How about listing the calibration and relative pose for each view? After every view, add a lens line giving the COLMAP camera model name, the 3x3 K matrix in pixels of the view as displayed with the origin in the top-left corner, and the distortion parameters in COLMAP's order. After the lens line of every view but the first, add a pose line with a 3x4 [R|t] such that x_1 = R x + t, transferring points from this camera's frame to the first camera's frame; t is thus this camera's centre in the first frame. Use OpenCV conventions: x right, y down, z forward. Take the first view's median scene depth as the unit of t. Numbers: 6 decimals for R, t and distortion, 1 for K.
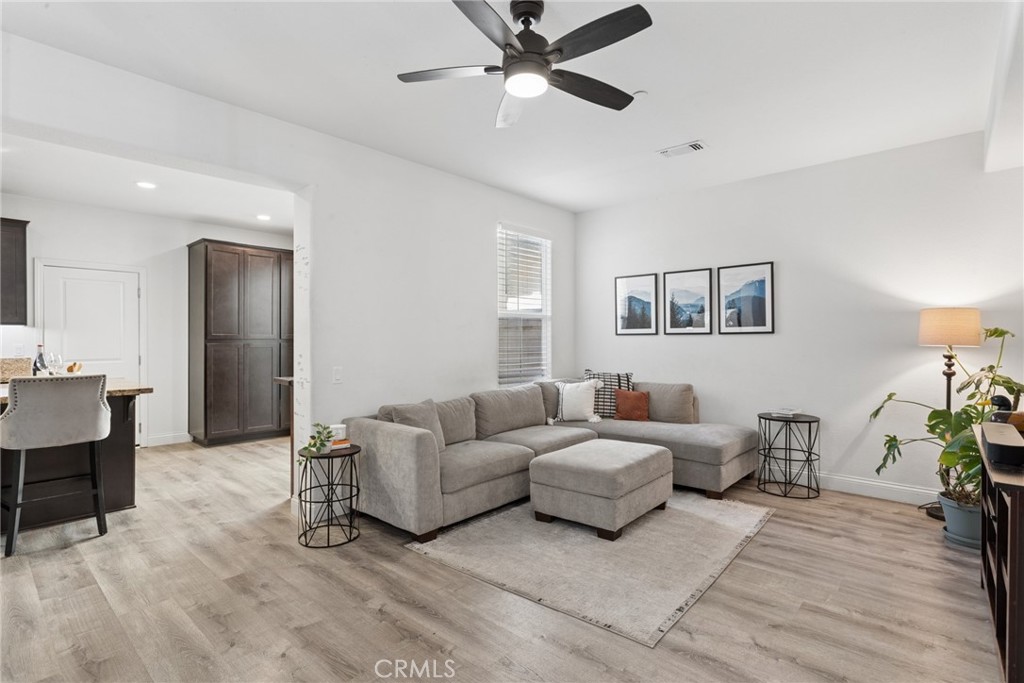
lens RADIAL K [[495.7, 0, 514.8], [0, 495.7, 338.1], [0, 0, 1]] dist [-0.003711, -0.000117]
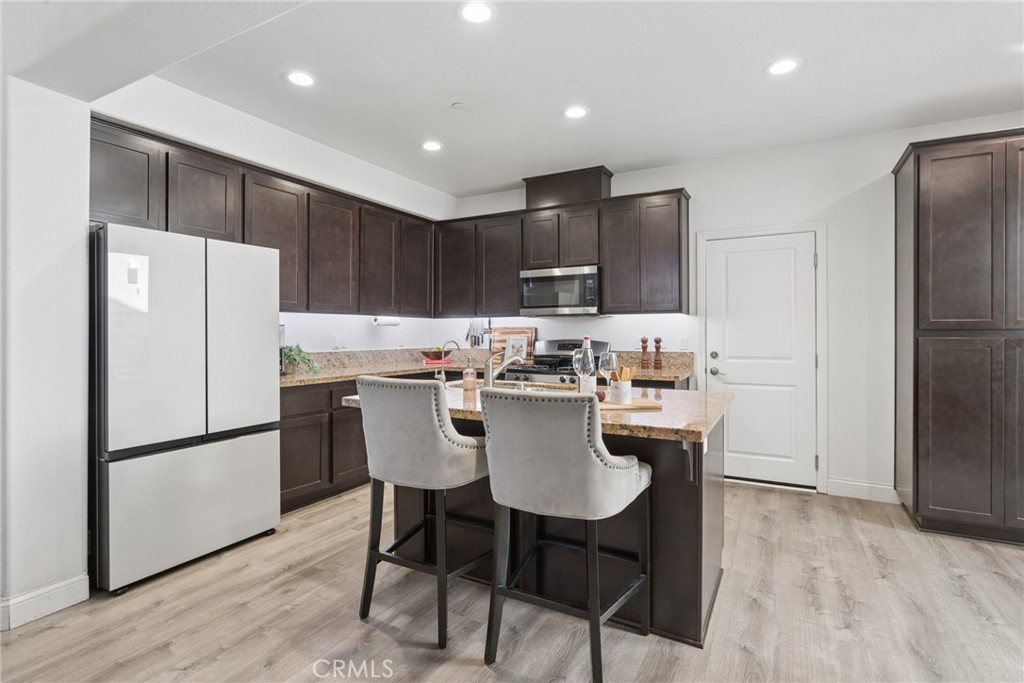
lens RADIAL K [[495.7, 0, 514.4], [0, 495.7, 333.5], [0, 0, 1]] dist [-0.003711, -0.000117]
pose [[0.226147, 0.002480, -0.974090, -0.235460], [0.000310, 0.999997, 0.002618, 0.005759], [0.974093, -0.000894, 0.226146, 0.531455]]
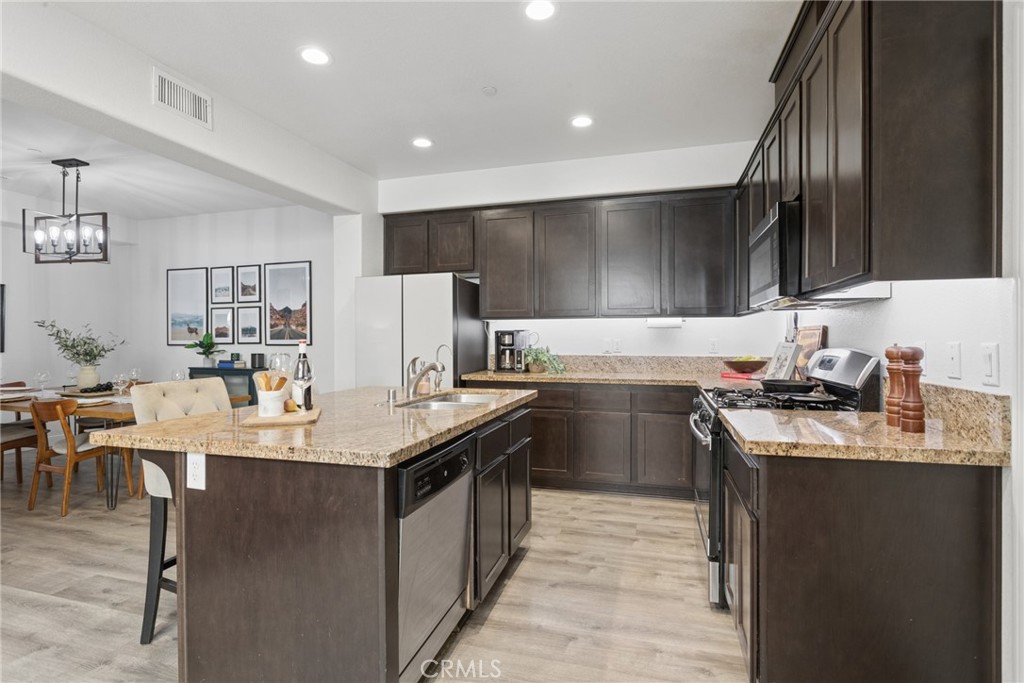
lens RADIAL K [[495.7, 0, 512.1], [0, 495.7, 339.4], [0, 0, 1]] dist [-0.003711, -0.000117]
pose [[-0.904096, 0.004001, -0.427311, -0.605558], [0.003499, 0.999992, 0.001962, 0.008803], [0.427315, 0.000278, -0.904103, 1.082031]]
